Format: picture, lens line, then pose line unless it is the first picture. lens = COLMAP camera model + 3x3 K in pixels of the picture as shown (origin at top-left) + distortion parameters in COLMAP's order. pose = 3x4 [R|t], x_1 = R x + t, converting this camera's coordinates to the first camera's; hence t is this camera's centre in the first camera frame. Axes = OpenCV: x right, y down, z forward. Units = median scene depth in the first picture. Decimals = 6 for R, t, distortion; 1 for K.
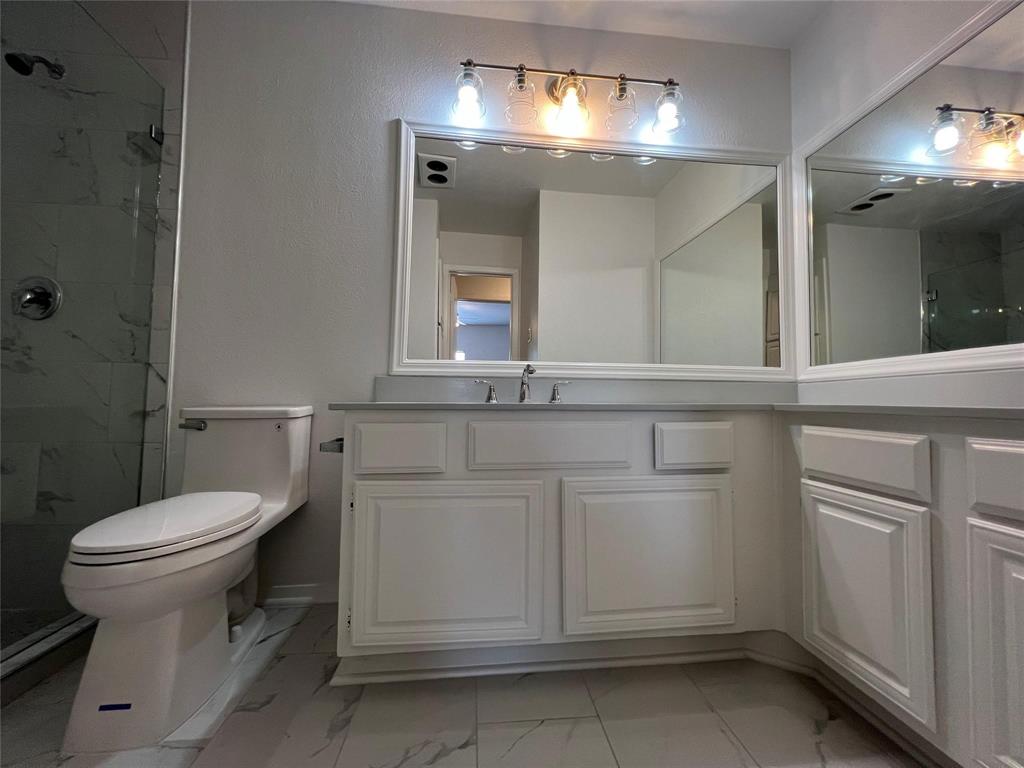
lens RADIAL K [[412.3, 0, 510.2], [0, 412.3, 381.8], [0, 0, 1]] dist [-0.001236, 0.000766]
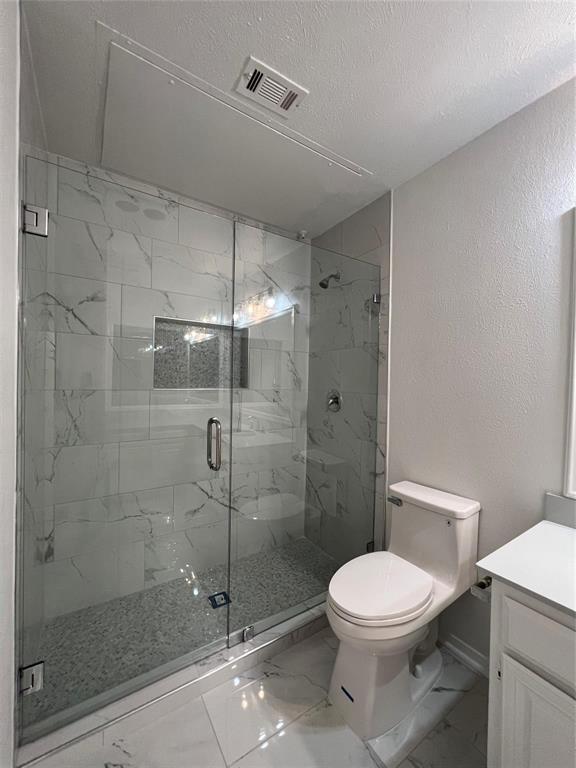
lens RADIAL K [[309.2, 0, 293.1], [0, 309.2, 384.6], [0, 0, 1]] dist [-0.001236, 0.000766]
pose [[0.474170, 0.007013, -0.880406, 0.030040], [0.030984, 0.999216, 0.024646, -0.315051], [0.879888, -0.038965, 0.473581, 0.150212]]
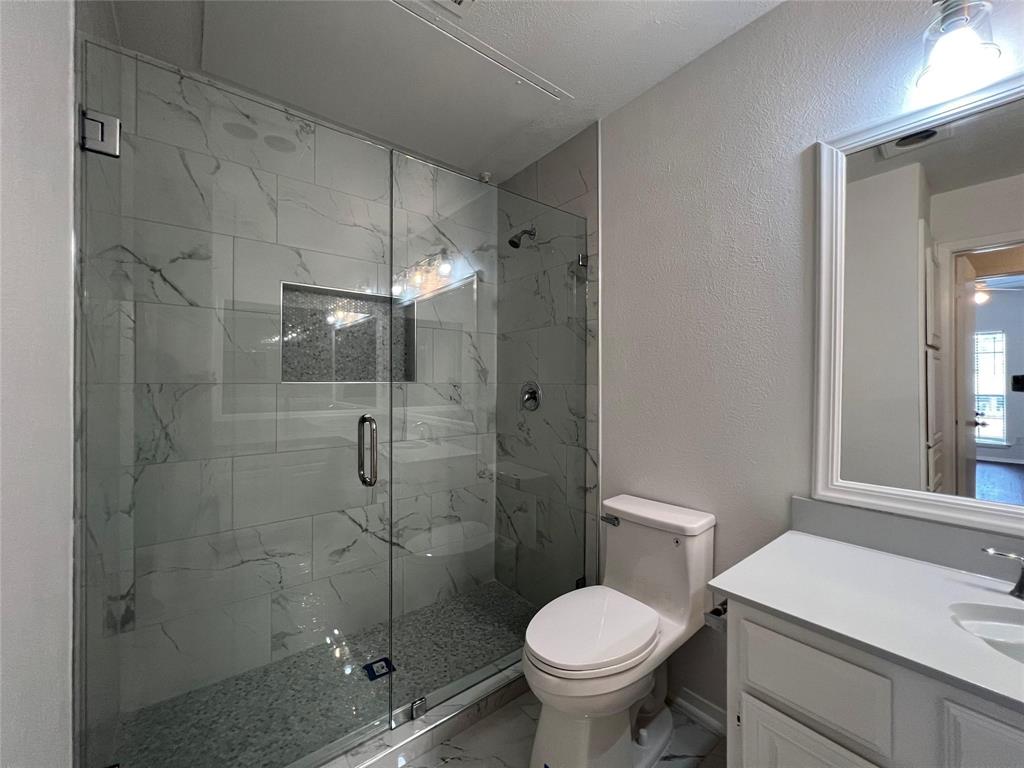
lens RADIAL K [[412.3, 0, 515.0], [0, 412.3, 382.4], [0, 0, 1]] dist [-0.001236, 0.000766]
pose [[0.547487, -0.010601, -0.836747, 0.041629], [0.046095, 0.998784, 0.017507, -0.275290], [0.835543, -0.048155, 0.547310, 0.155424]]
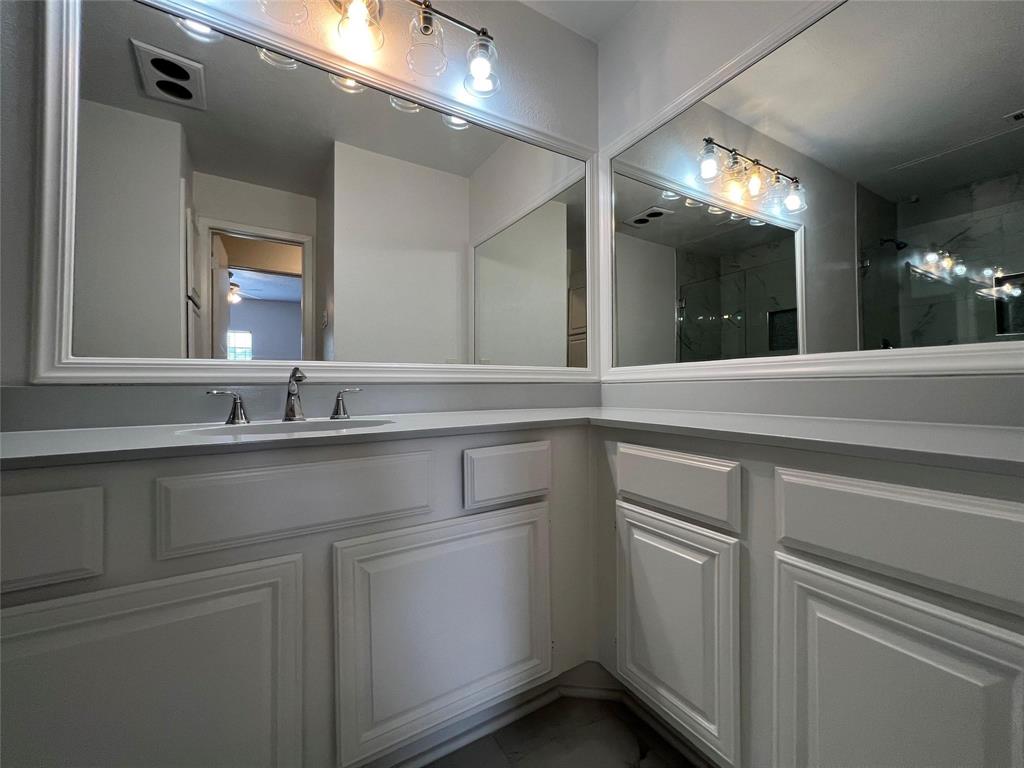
lens RADIAL K [[414.9, 0, 511.0], [0, 414.9, 381.6], [0, 0, 1]] dist [-0.000163, 0.001181]
pose [[0.908069, -0.012761, 0.418625, 0.079540], [-0.002673, 0.999339, 0.036260, -0.044364], [-0.418811, -0.034046, 0.907435, 0.193644]]
